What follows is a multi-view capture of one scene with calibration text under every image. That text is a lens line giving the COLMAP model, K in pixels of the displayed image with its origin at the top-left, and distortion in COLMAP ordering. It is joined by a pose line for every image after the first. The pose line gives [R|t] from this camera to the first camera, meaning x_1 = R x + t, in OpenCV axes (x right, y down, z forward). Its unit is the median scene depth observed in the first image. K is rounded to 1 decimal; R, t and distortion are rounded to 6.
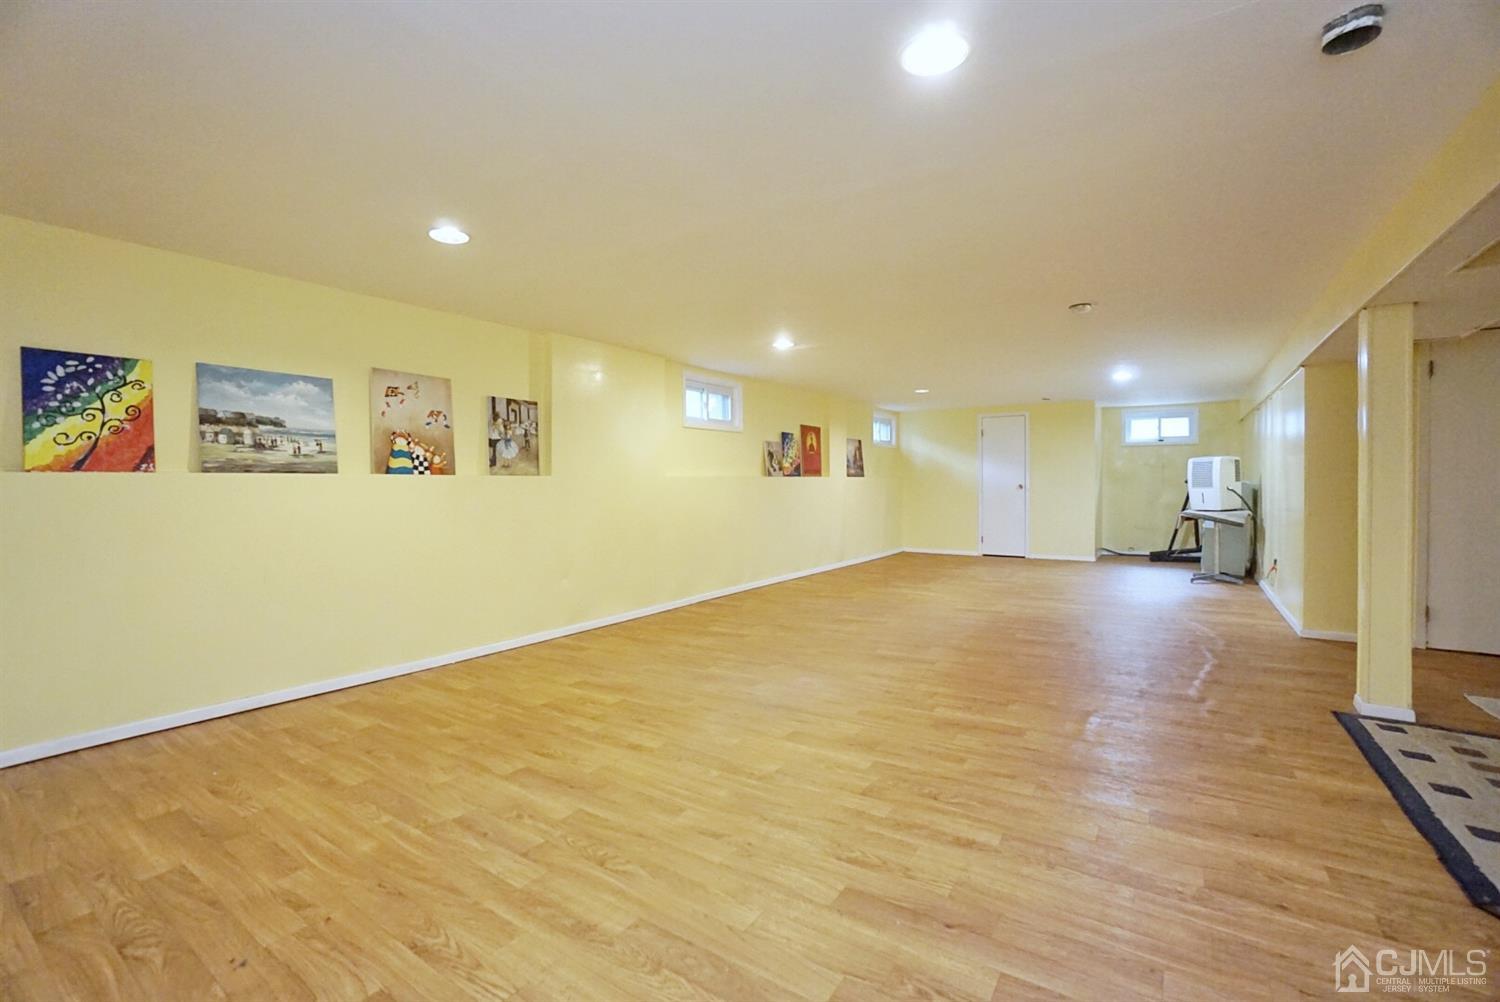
lens RADIAL K [[653.1, 0, 744.3], [0, 653.1, 516.5], [0, 0, 1]] dist [-0.062409, 0.028752]
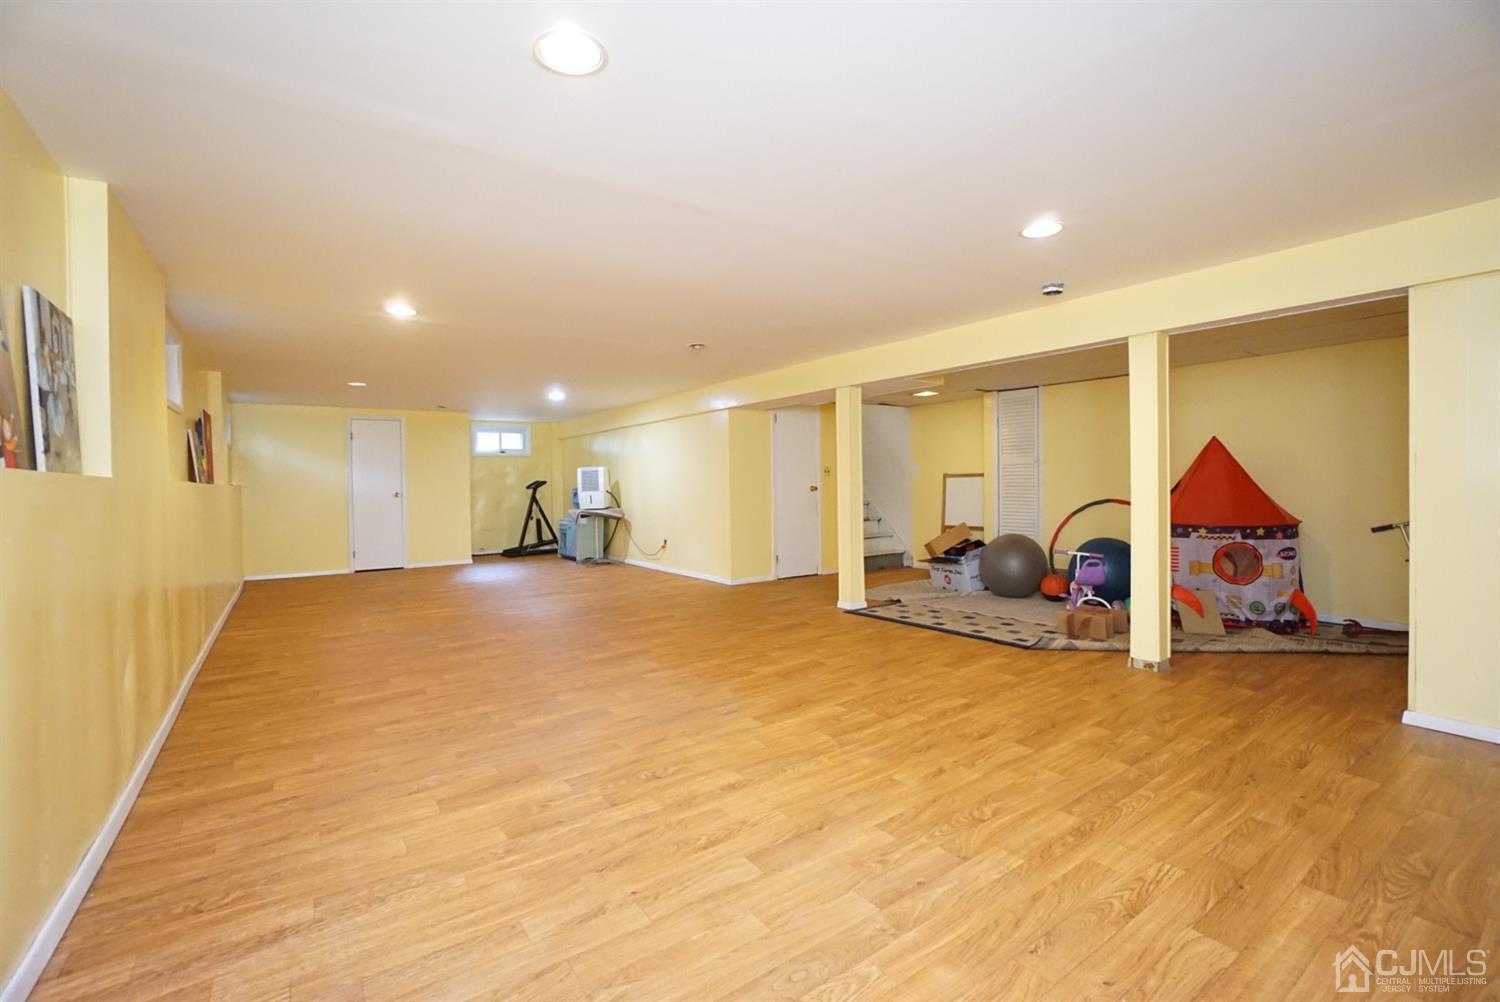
lens RADIAL K [[659.9, 0, 736.0], [0, 659.9, 490.8], [0, 0, 1]] dist [-0.063459, 0.023682]
pose [[0.355461, -0.007267, 0.934663, -0.850862], [0.062068, 0.997946, -0.015847, -0.015325], [-0.932628, 0.063646, 0.355182, 0.590725]]
